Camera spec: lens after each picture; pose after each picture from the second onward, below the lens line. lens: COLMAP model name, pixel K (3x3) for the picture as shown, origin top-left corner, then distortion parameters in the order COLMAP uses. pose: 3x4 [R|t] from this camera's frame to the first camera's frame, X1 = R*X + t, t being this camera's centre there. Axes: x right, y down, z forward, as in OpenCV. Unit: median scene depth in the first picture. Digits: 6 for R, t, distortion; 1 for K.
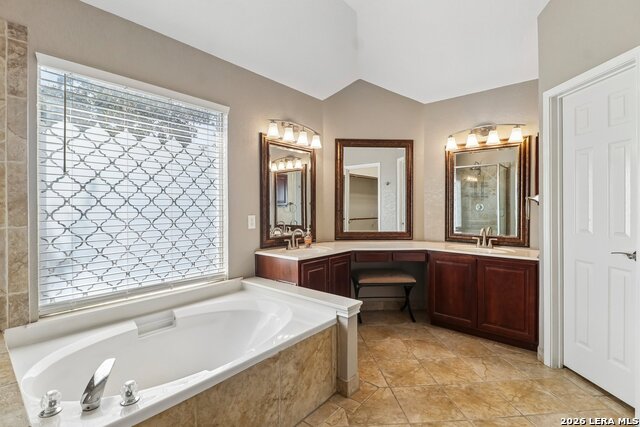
lens RADIAL K [[303.9, 0, 320.1], [0, 303.9, 212.4], [0, 0, 1]] dist [0.011433, -0.009357]
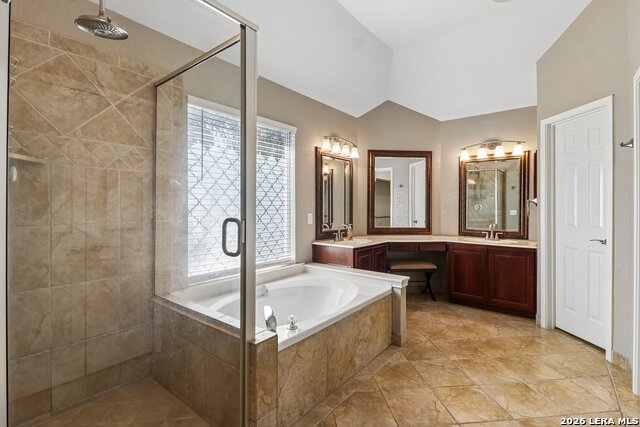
lens RADIAL K [[303.9, 0, 321.5], [0, 303.9, 211.7], [0, 0, 1]] dist [0.011433, -0.009357]
pose [[0.999604, 0.003363, 0.027936, -0.236528], [-0.003315, 0.999993, -0.001777, 0.005979], [-0.027942, 0.001683, 0.999608, -0.273934]]
